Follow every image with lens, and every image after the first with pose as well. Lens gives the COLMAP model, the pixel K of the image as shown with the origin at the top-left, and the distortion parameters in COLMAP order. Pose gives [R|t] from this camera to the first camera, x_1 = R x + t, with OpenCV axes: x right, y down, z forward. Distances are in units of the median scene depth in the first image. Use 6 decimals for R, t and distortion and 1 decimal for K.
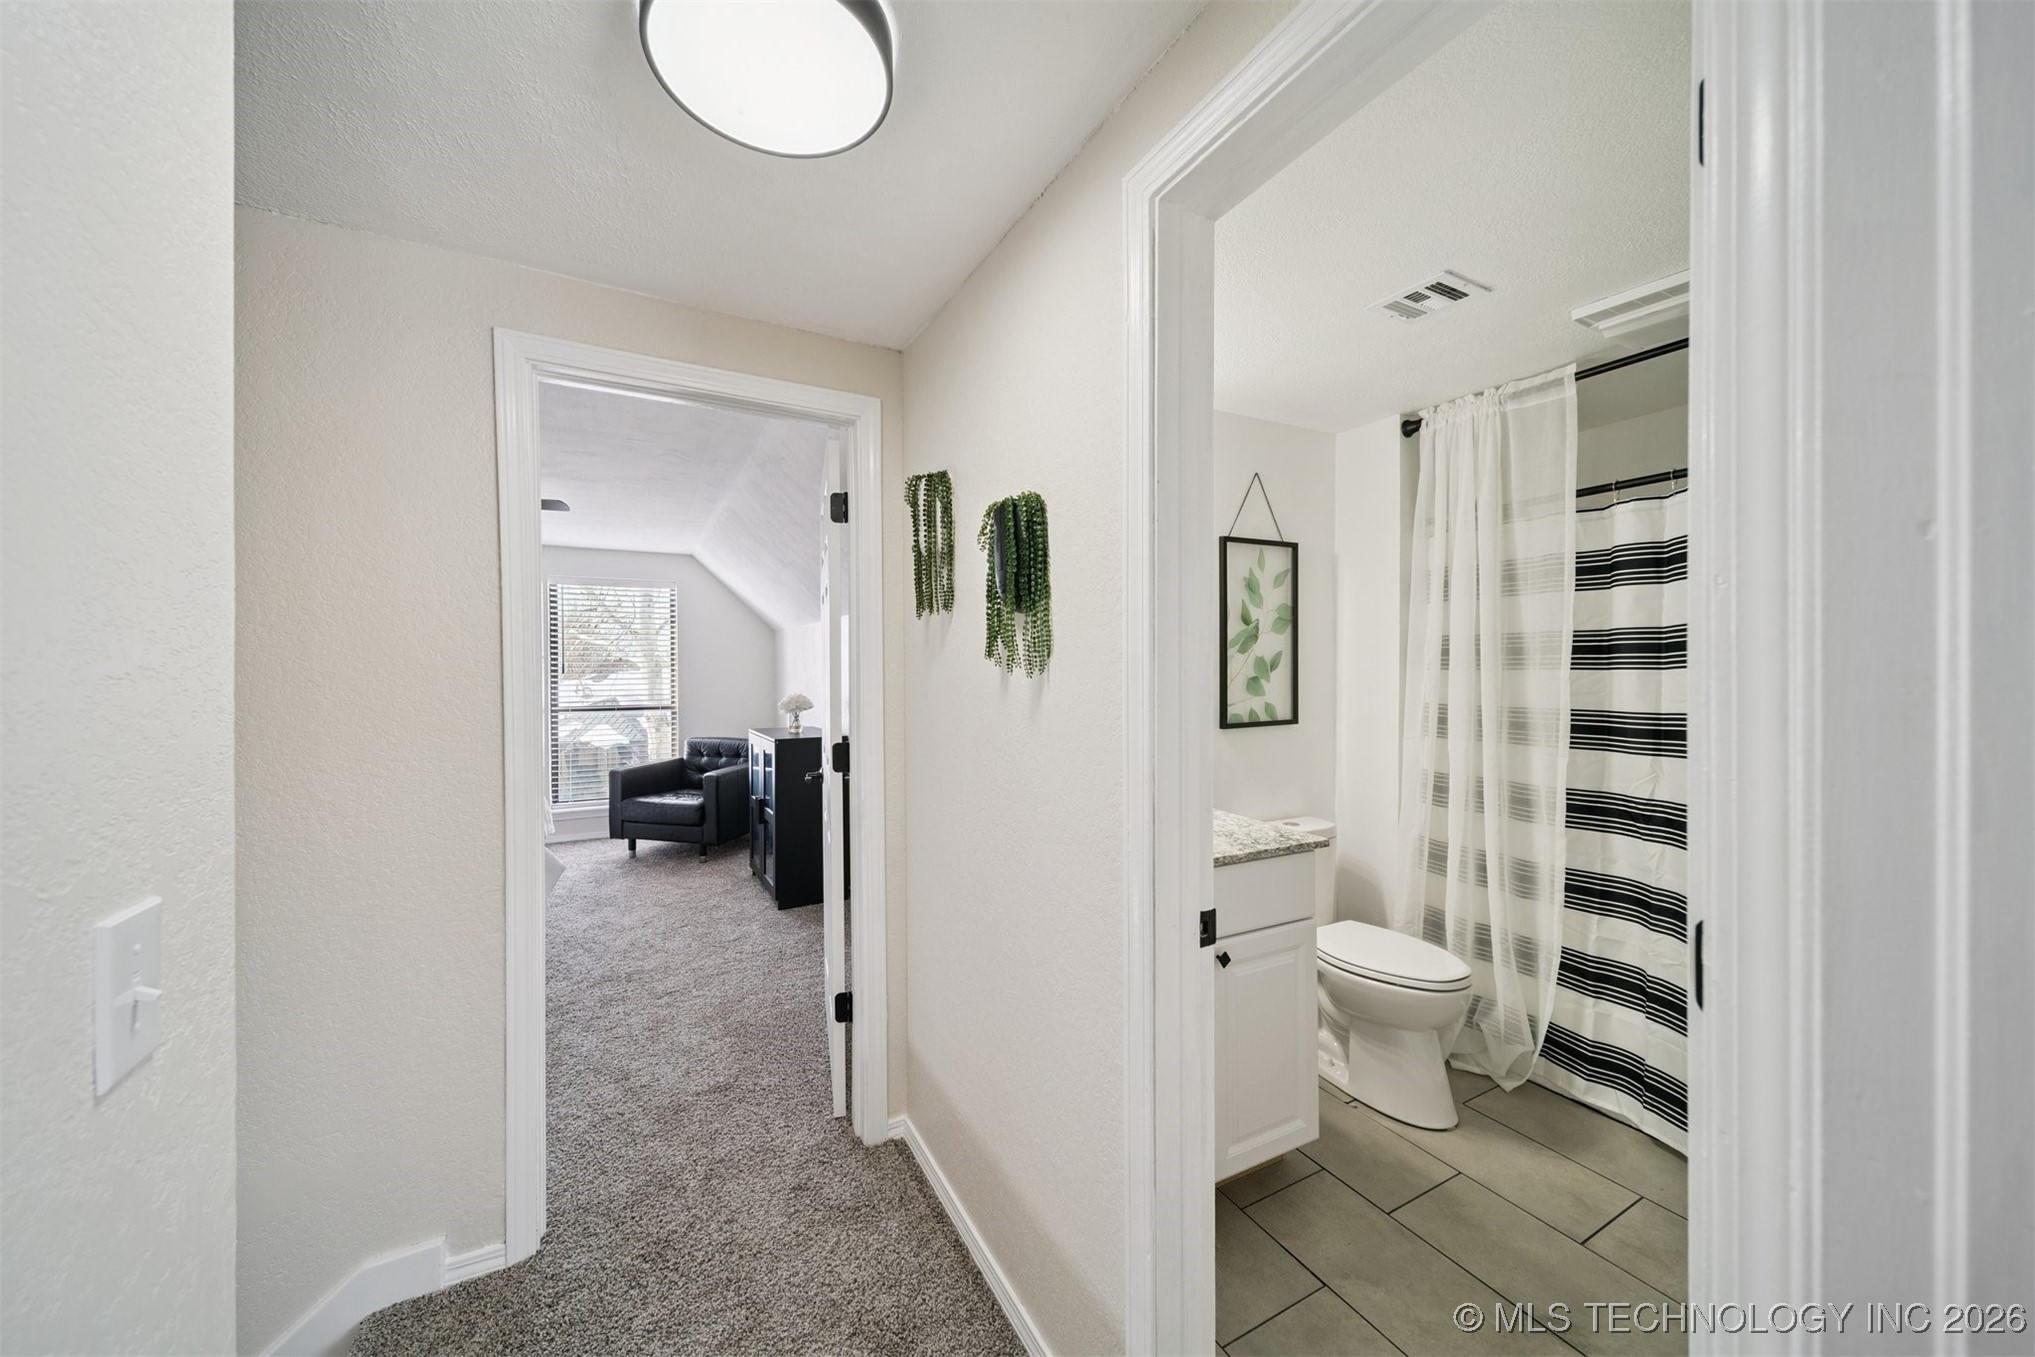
lens RADIAL K [[710.9, 0, 1001.0], [0, 710.9, 672.7], [0, 0, 1]] dist [0.000429, 0.000048]
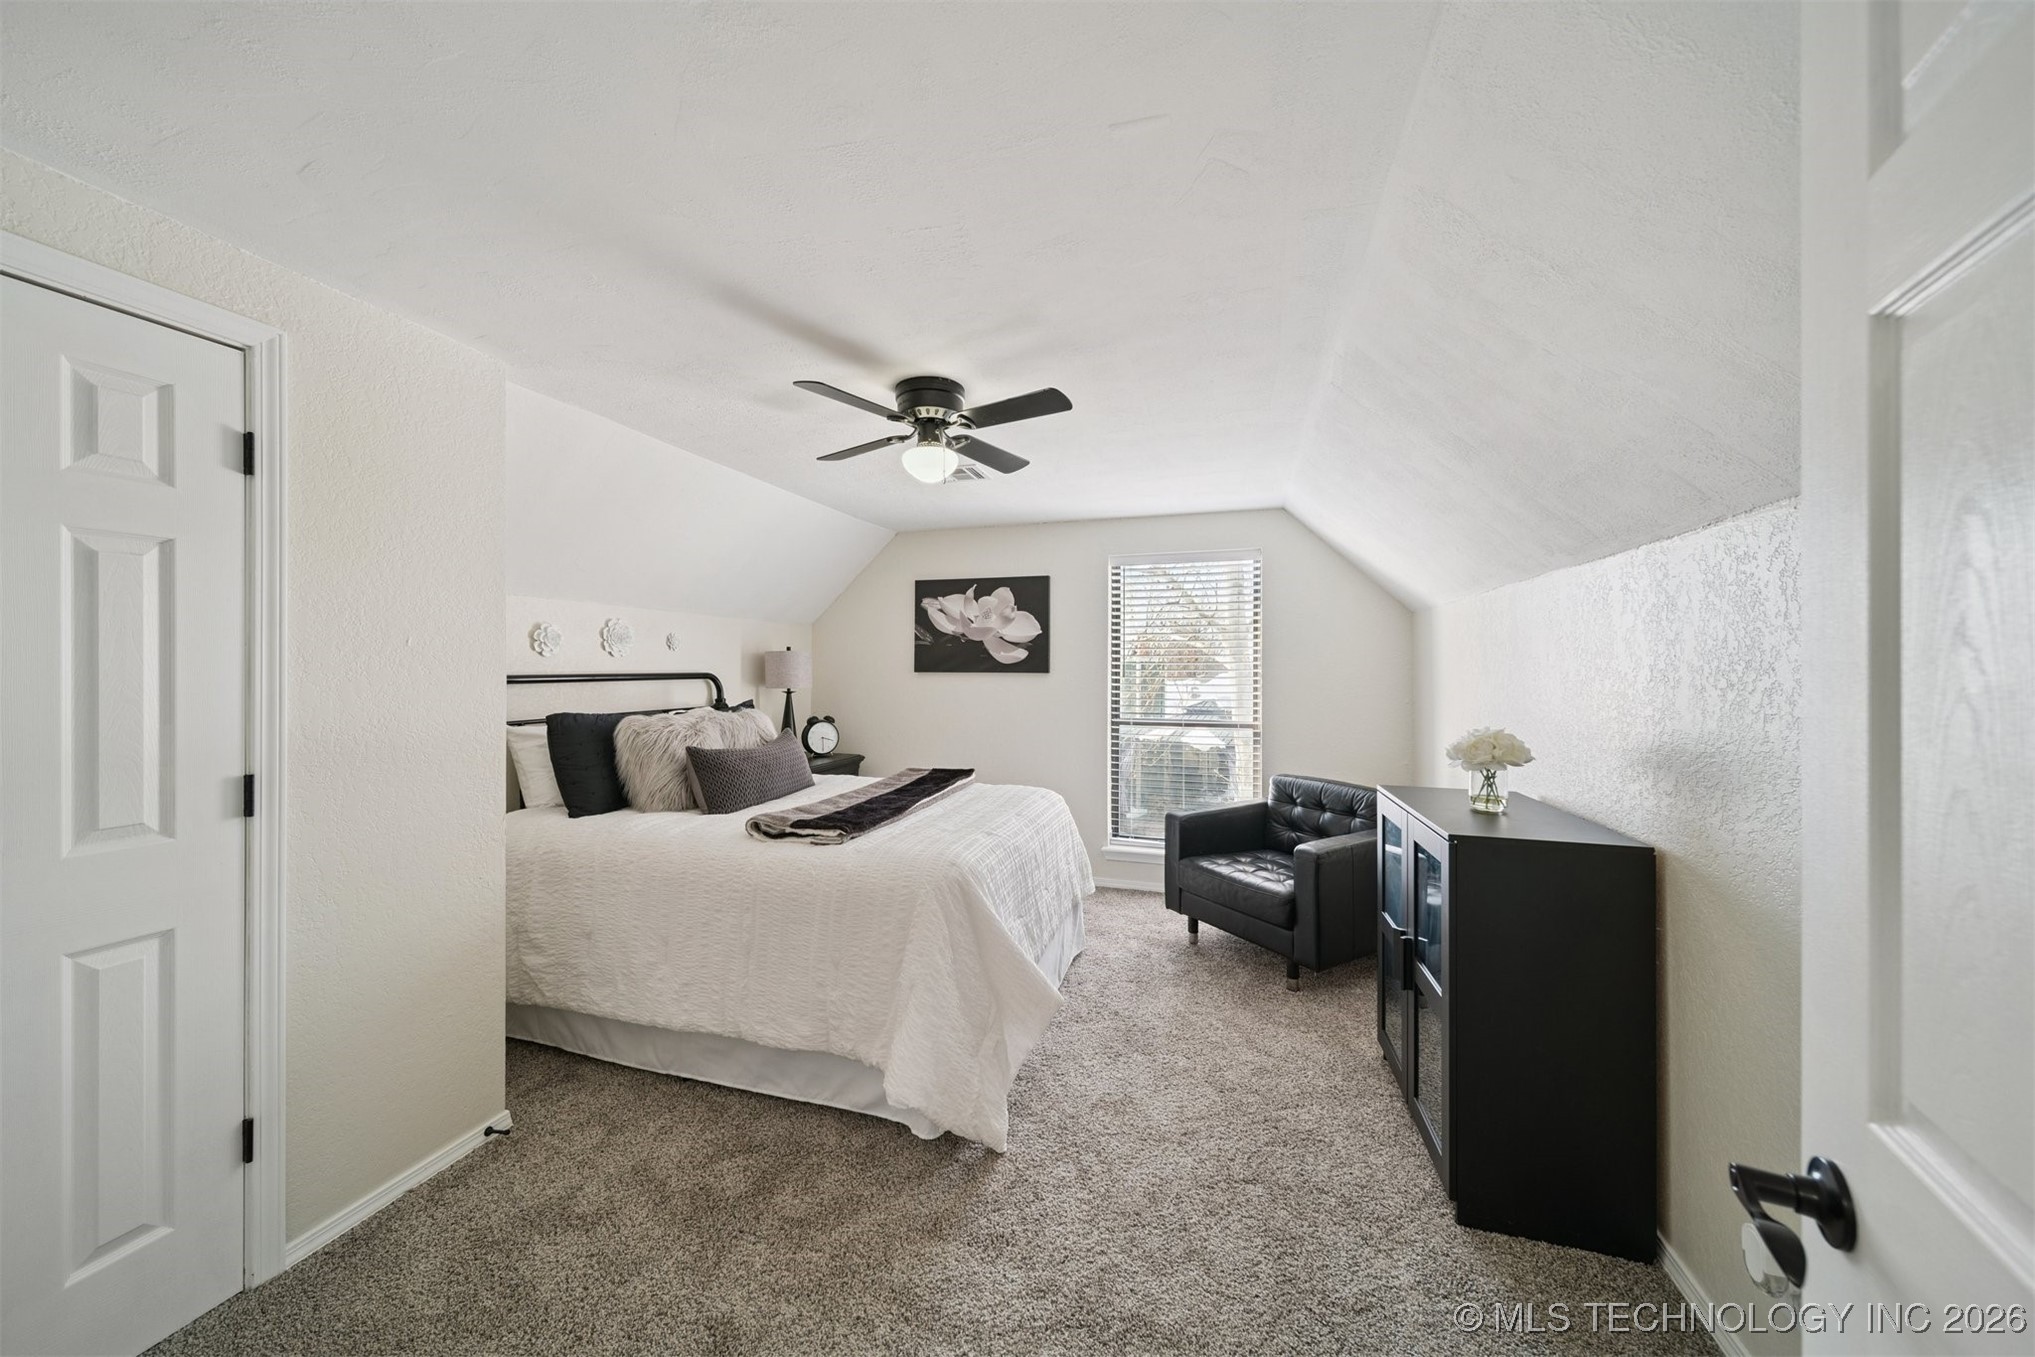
lens RADIAL K [[710.9, 0, 1003.4], [0, 710.9, 671.4], [0, 0, 1]] dist [0.000429, 0.000048]
pose [[0.700398, 0.007029, -0.713718, -0.154880], [-0.011023, 0.999939, -0.000969, -0.003956], [0.713667, 0.008546, 0.700432, 0.381188]]
